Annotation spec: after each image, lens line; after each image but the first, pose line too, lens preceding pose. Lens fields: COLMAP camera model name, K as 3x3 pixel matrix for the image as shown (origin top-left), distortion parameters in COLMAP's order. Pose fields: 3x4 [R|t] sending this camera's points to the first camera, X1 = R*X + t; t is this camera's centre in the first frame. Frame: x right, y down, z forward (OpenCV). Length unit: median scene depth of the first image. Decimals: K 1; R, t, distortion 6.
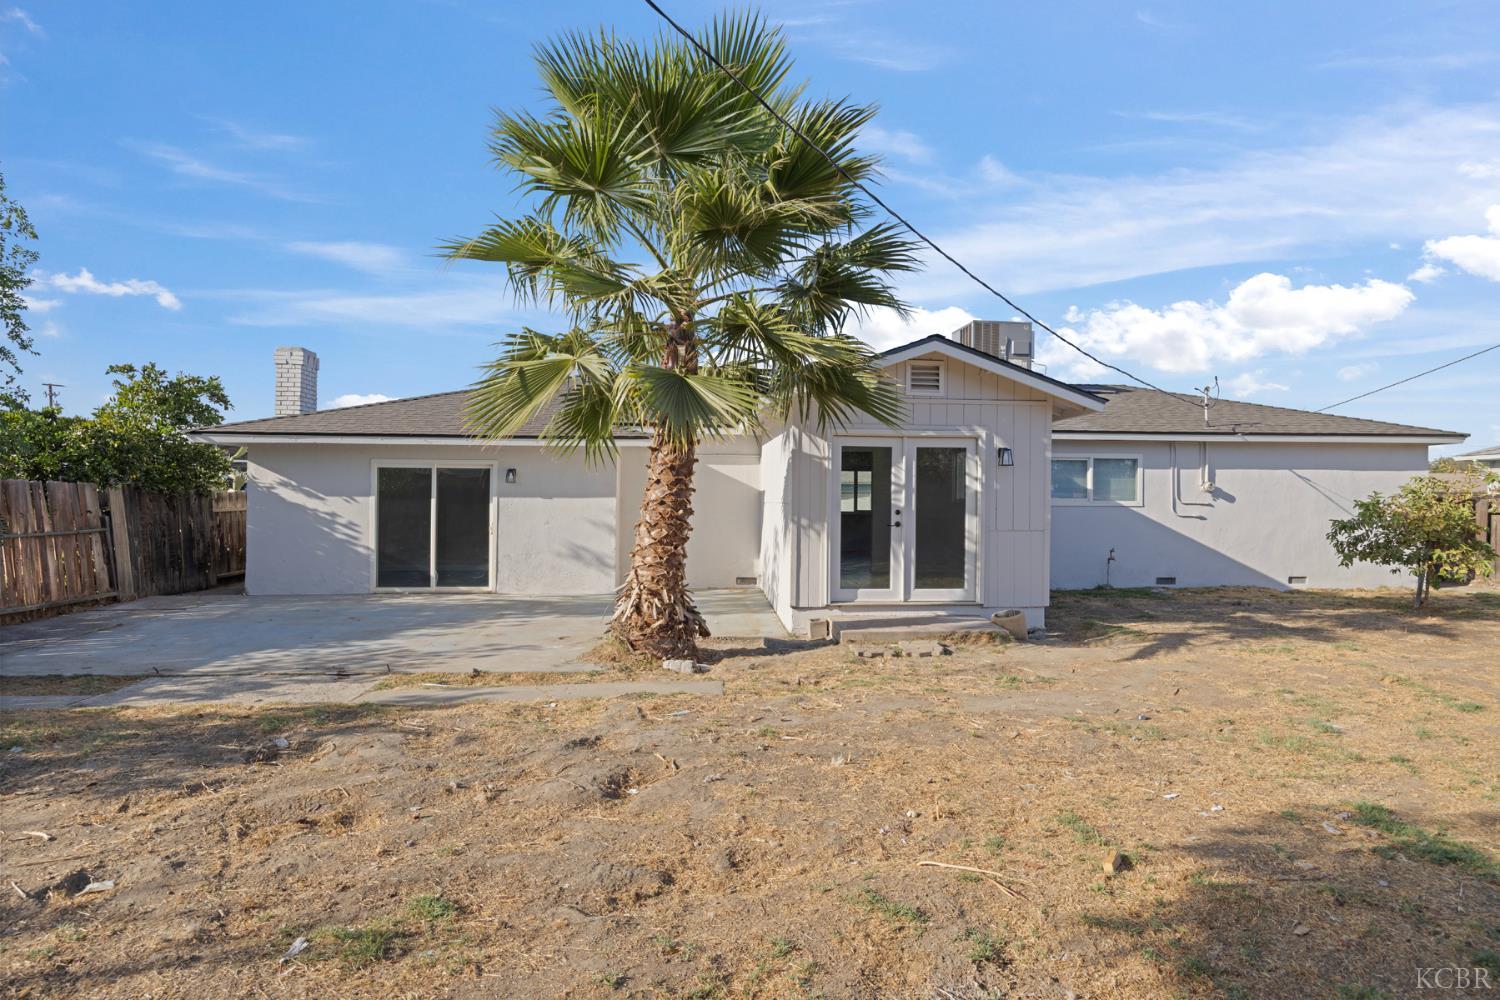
lens RADIAL K [[905.3, 0, 748.8], [0, 905.3, 500.2], [0, 0, 1]] dist [0.001362, -0.000577]
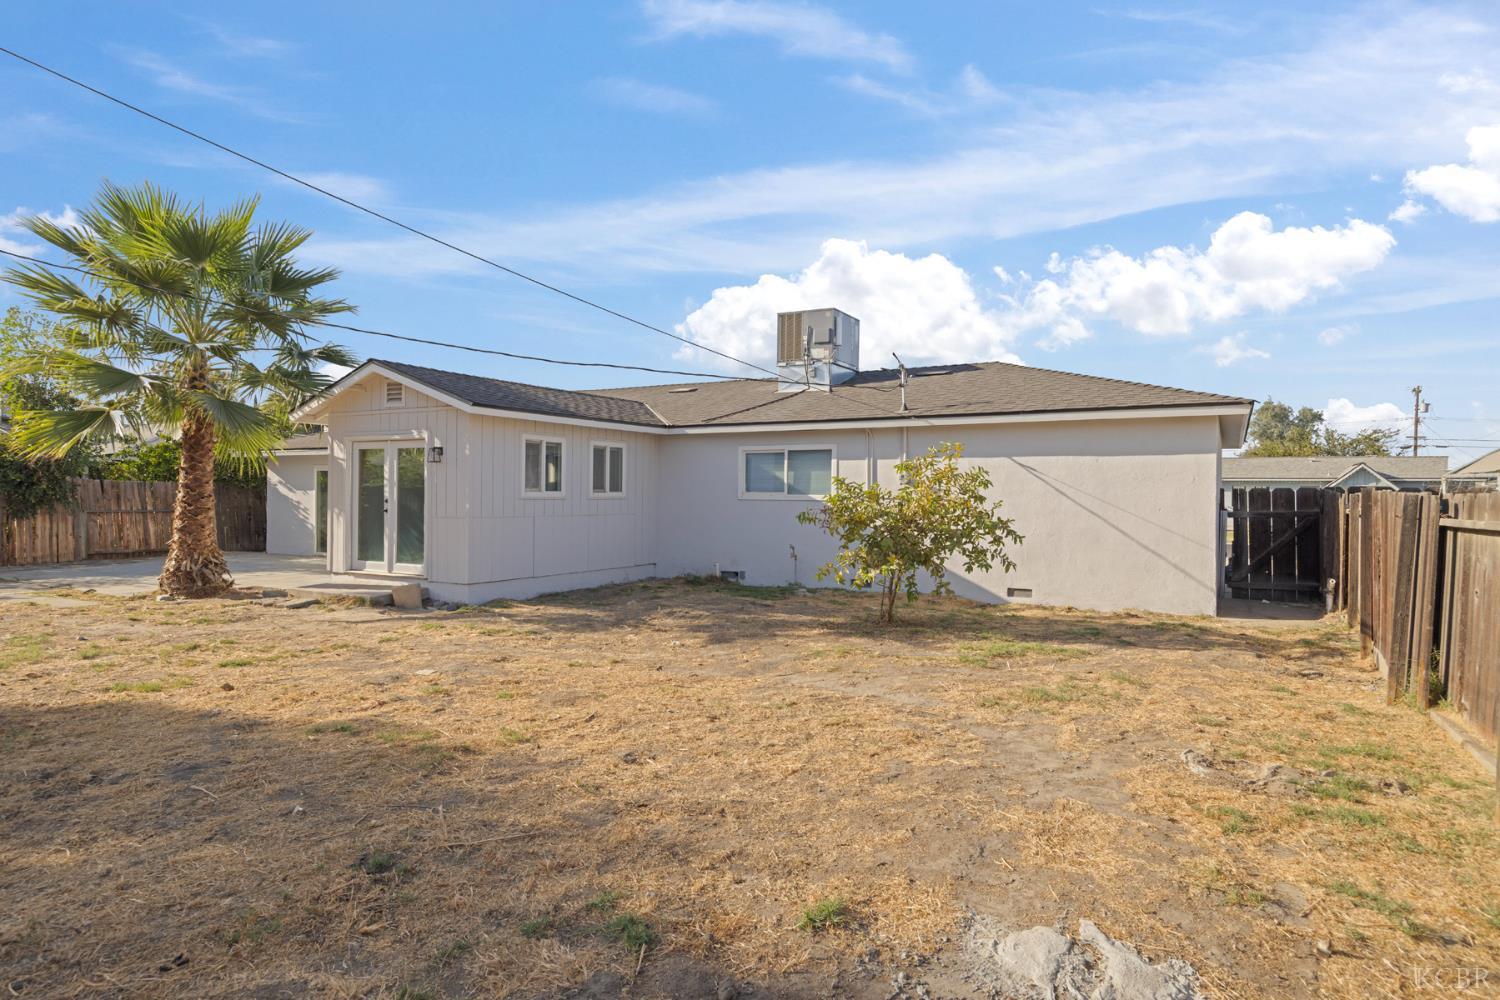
lens RADIAL K [[1344.3, 0, 750.8], [0, 1344.3, 499.8], [0, 0, 1]] dist [0.001108, 0.002989]
pose [[0.982587, 0.002590, -0.185787, 0.358312], [-0.002346, 0.999996, 0.001535, 0.003079], [0.185791, -0.001073, 0.982589, -0.246618]]
